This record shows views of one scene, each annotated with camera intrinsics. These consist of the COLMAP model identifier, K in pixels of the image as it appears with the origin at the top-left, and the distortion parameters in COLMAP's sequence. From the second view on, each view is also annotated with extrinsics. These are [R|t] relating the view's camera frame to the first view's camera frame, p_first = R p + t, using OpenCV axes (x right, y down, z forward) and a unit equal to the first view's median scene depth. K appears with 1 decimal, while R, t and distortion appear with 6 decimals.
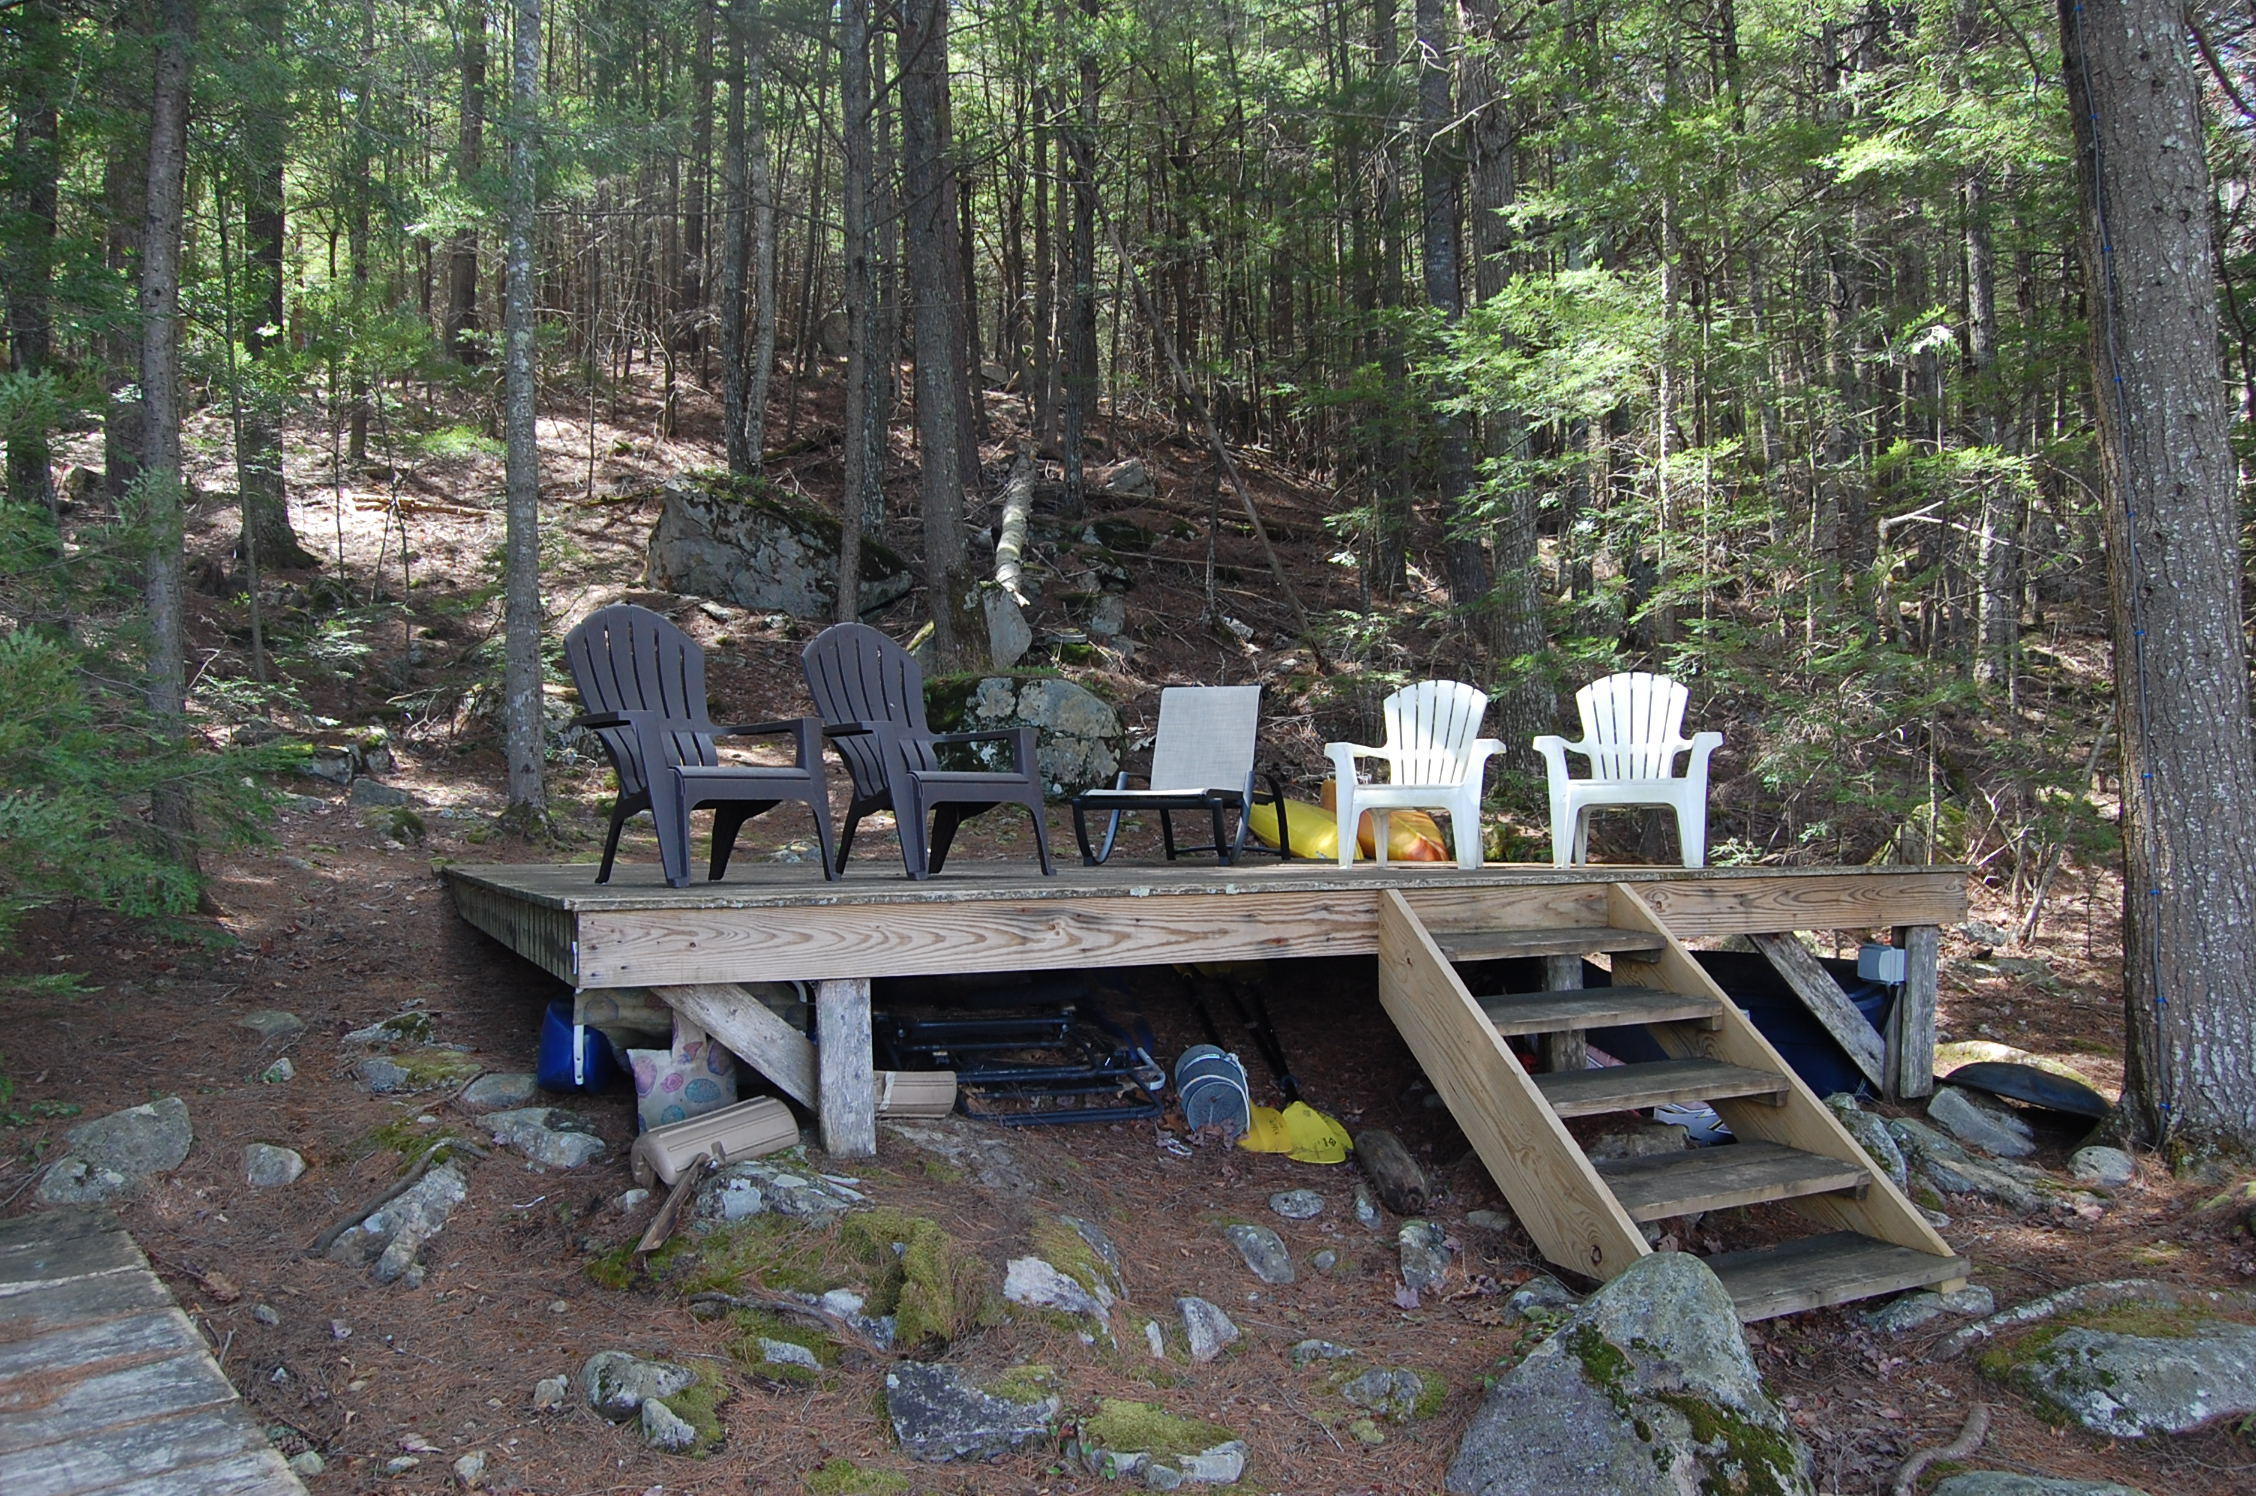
lens RADIAL K [[1786.7, 0, 1129.6], [0, 1786.7, 749.8], [0, 0, 1]] dist [-0.075480, 0.020696]
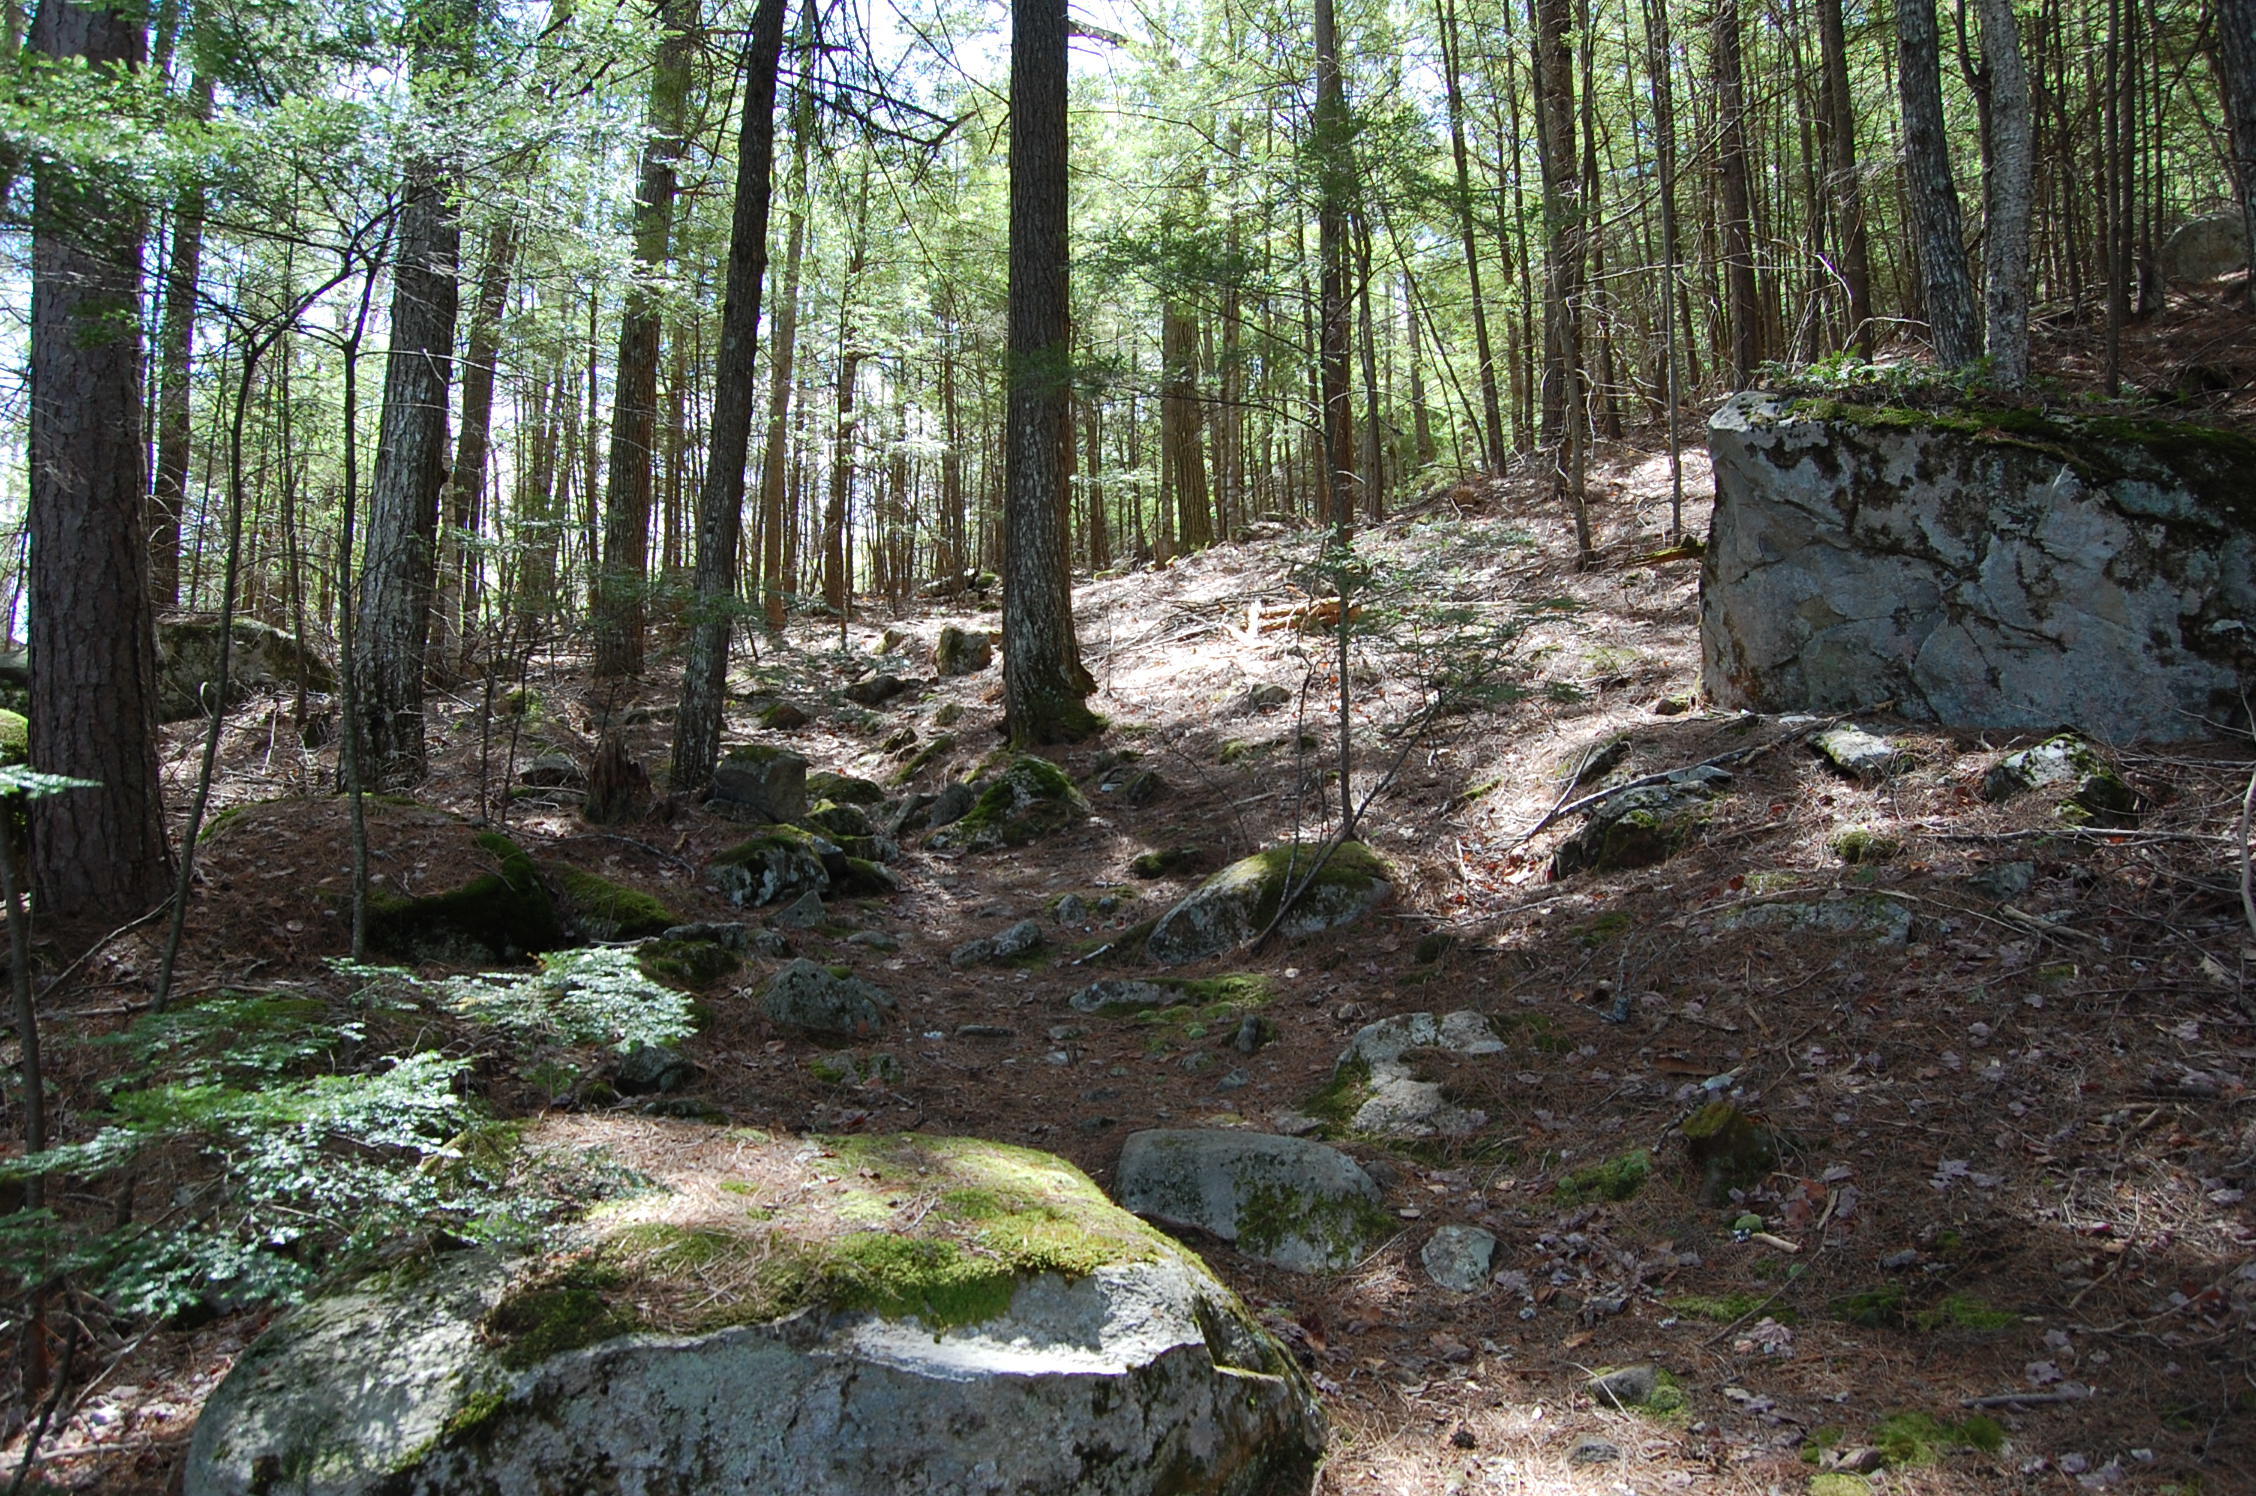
lens RADIAL K [[1786.7, 0, 1131.2], [0, 1786.7, 744.8], [0, 0, 1]] dist [-0.075480, 0.020696]
pose [[0.741281, -0.089876, -0.665151, -0.111768], [0.020127, 0.993525, -0.111815, -0.043898], [0.670893, 0.069499, 0.738290, 0.653920]]
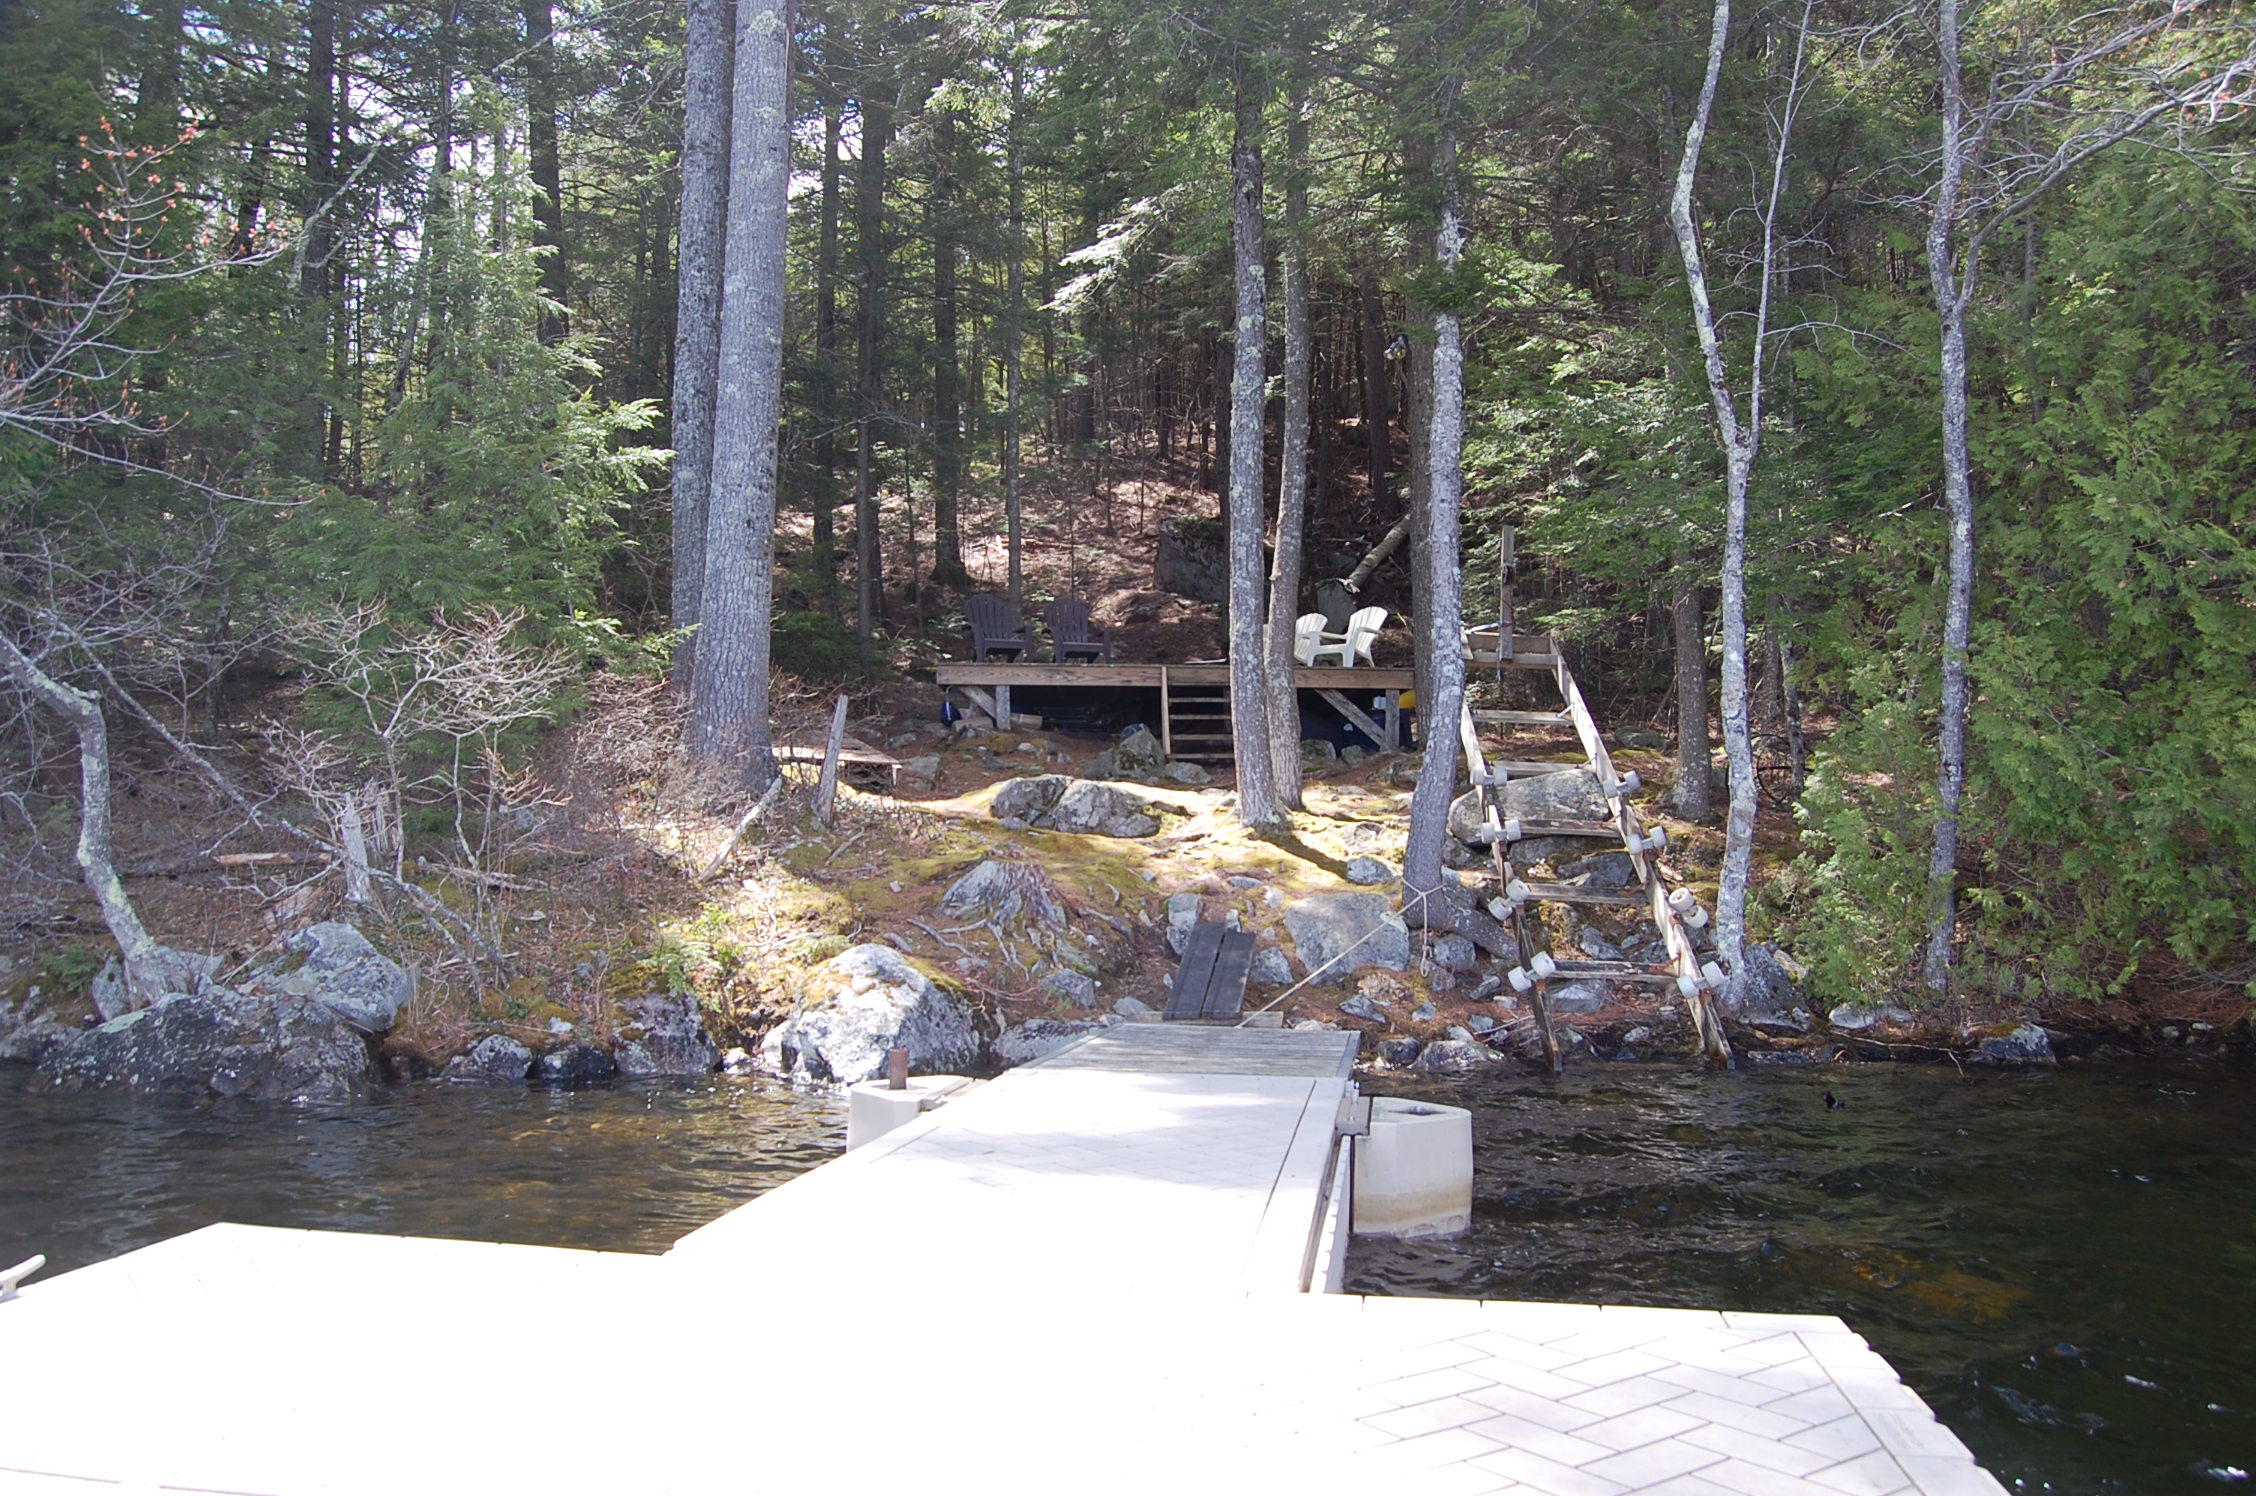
lens RADIAL K [[1786.7, 0, 1127.3], [0, 1786.7, 752.0], [0, 0, 1]] dist [-0.075480, 0.020696]
pose [[0.921890, -0.001719, -0.387448, 0.368949], [0.002394, 0.999996, 0.001259, 0.061125], [0.387445, -0.002088, 0.921890, -0.578693]]
